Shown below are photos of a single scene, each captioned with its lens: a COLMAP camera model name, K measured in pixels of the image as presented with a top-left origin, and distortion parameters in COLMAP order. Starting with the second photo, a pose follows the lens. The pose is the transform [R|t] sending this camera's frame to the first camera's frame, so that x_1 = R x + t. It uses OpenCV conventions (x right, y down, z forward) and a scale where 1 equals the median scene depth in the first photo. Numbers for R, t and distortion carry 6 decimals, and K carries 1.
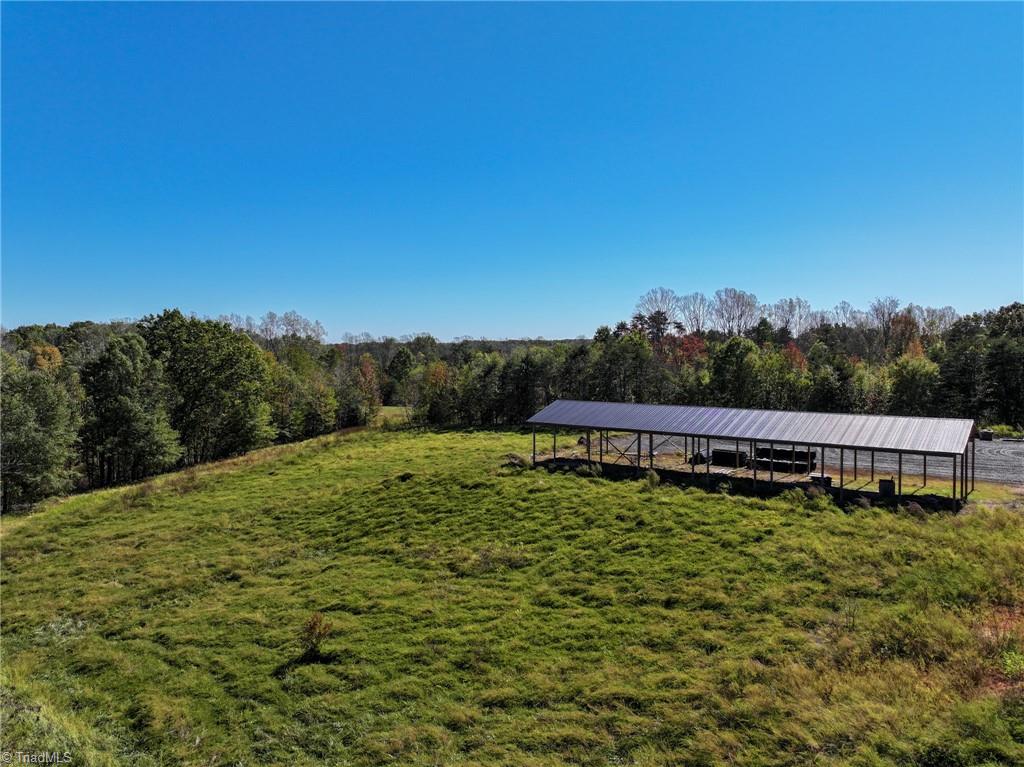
lens RADIAL K [[724.4, 0, 512.0], [0, 724.4, 383.5], [0, 0, 1]] dist [-0.000307, 0.023735]
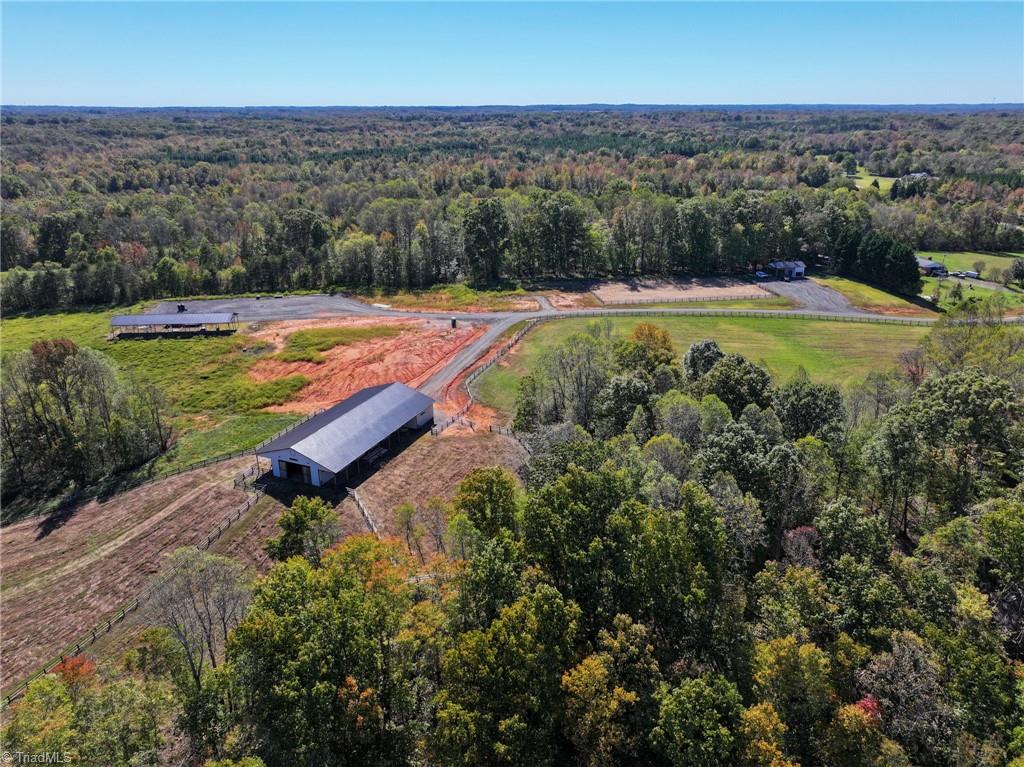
lens RADIAL K [[724.4, 0, 512.0], [0, 724.4, 383.5], [0, 0, 1]] dist [-0.000307, 0.023735]
pose [[0.728746, -0.243362, 0.640082, -0.927285], [0.034764, 0.946662, 0.320346, -0.777809], [-0.683901, -0.211199, 0.698337, -2.909956]]
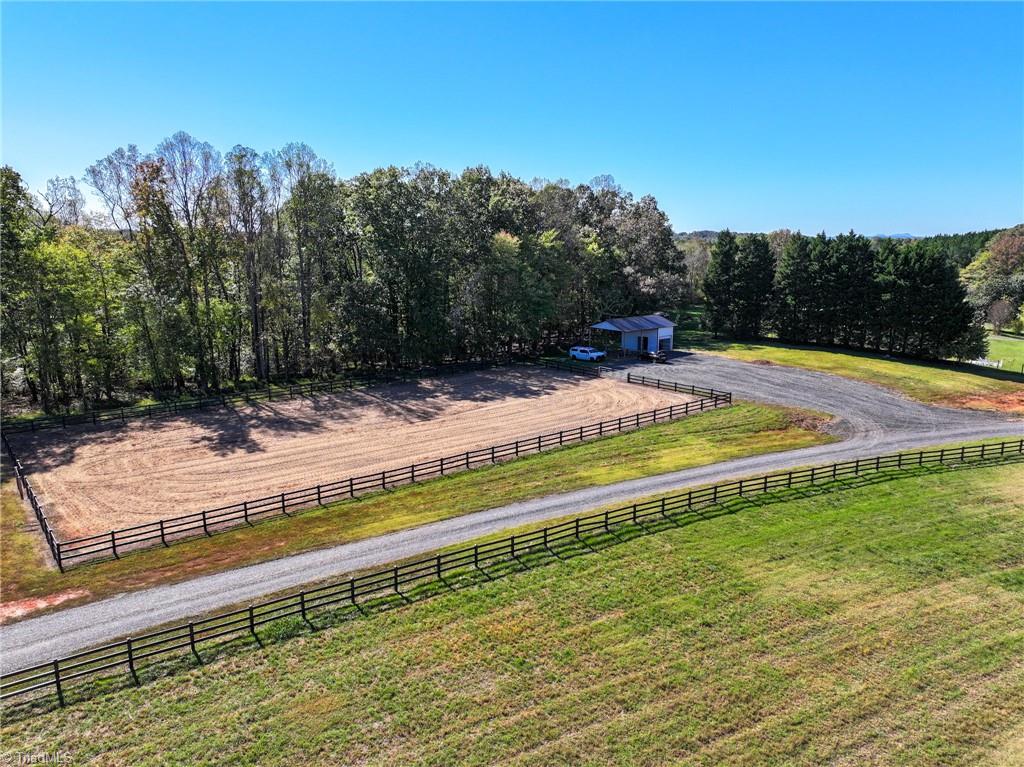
lens RADIAL K [[724.4, 0, 512.0], [0, 724.4, 383.5], [0, 0, 1]] dist [-0.000307, 0.023735]
pose [[0.294162, -0.185817, 0.937519, 1.722606], [0.052893, 0.982580, 0.178153, -0.132401], [-0.954291, -0.002817, 0.298866, -0.920942]]
